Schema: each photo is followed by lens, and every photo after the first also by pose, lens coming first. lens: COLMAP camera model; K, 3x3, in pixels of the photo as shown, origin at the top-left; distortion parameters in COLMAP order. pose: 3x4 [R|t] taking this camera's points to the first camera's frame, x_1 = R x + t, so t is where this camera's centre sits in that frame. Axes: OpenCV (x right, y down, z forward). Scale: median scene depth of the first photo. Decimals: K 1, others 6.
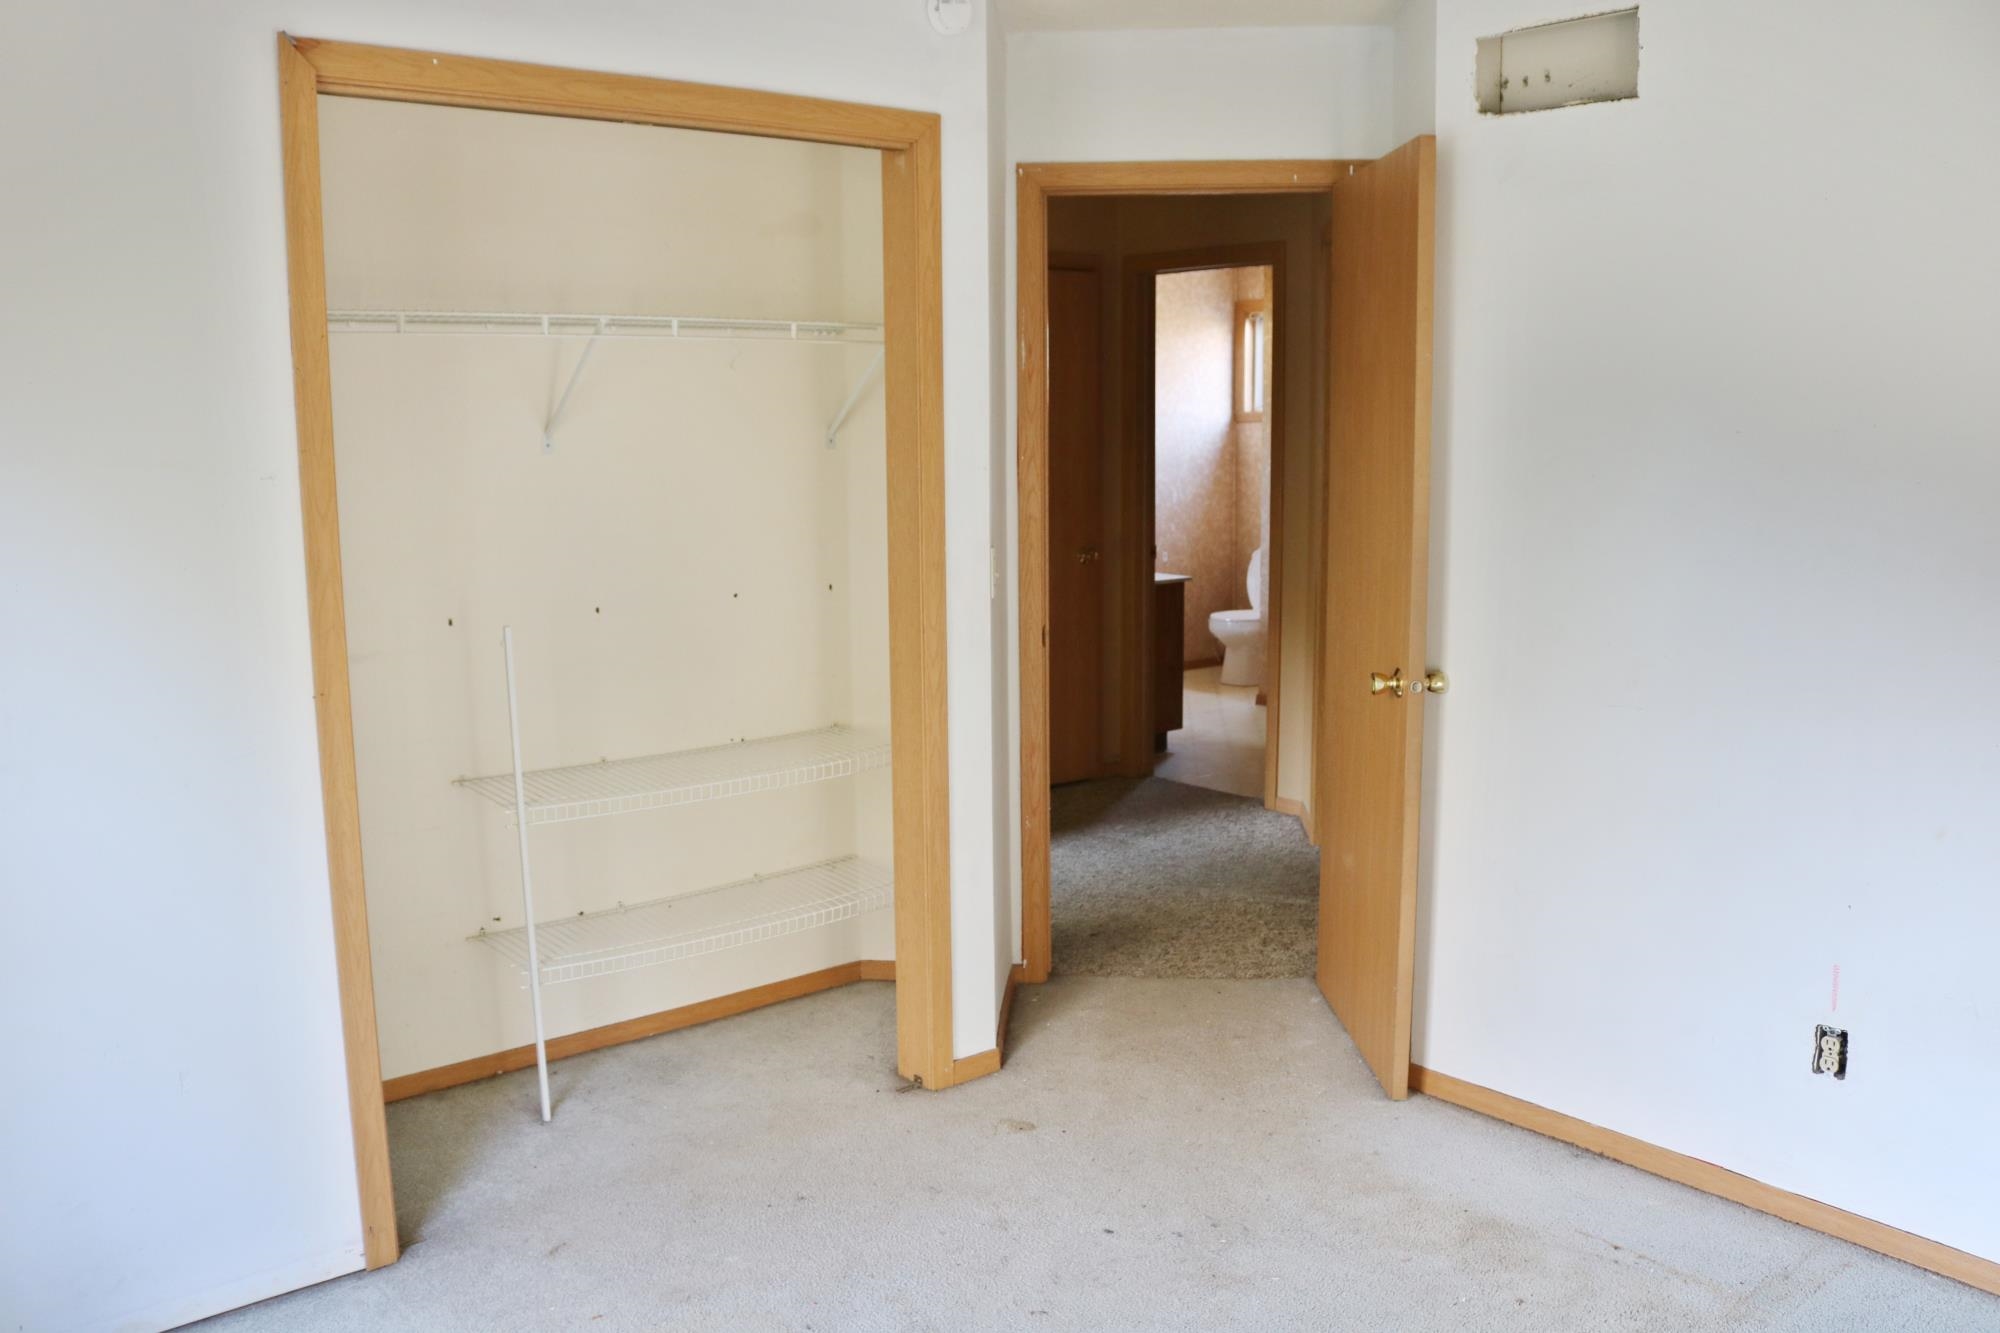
lens RADIAL K [[1640.1, 0, 1003.9], [0, 1640.1, 663.9], [0, 0, 1]] dist [-0.140216, 0.088408]
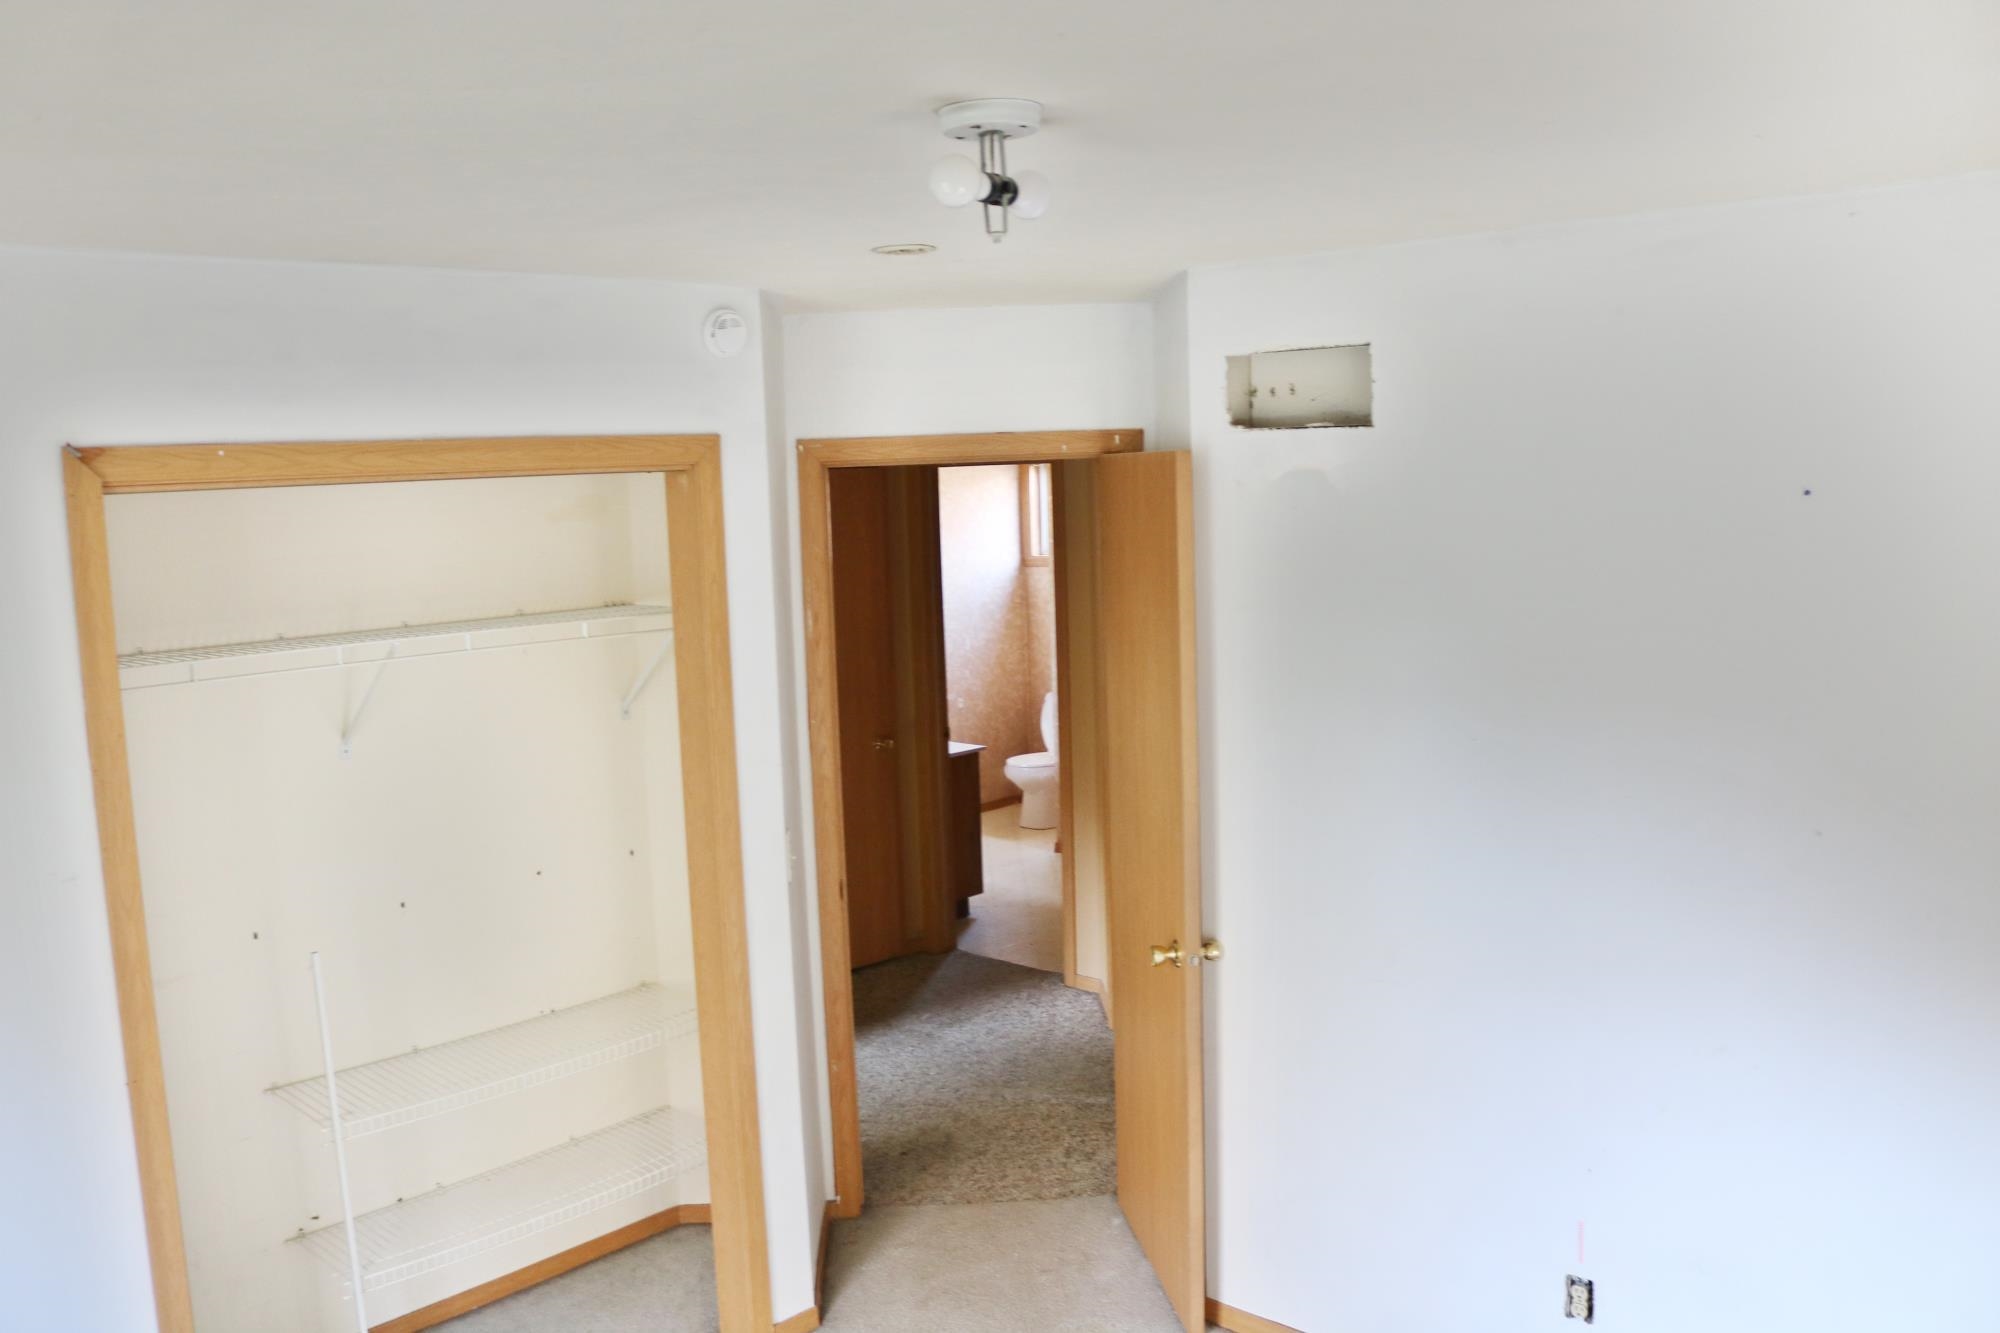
lens RADIAL K [[1640.1, 0, 1003.6], [0, 1640.1, 668.7], [0, 0, 1]] dist [-0.140216, 0.088408]
pose [[0.991997, -0.039964, 0.119772, 0.008585], [0.044090, 0.998515, -0.032001, -0.128507], [-0.118316, 0.037025, 0.992285, -0.046107]]
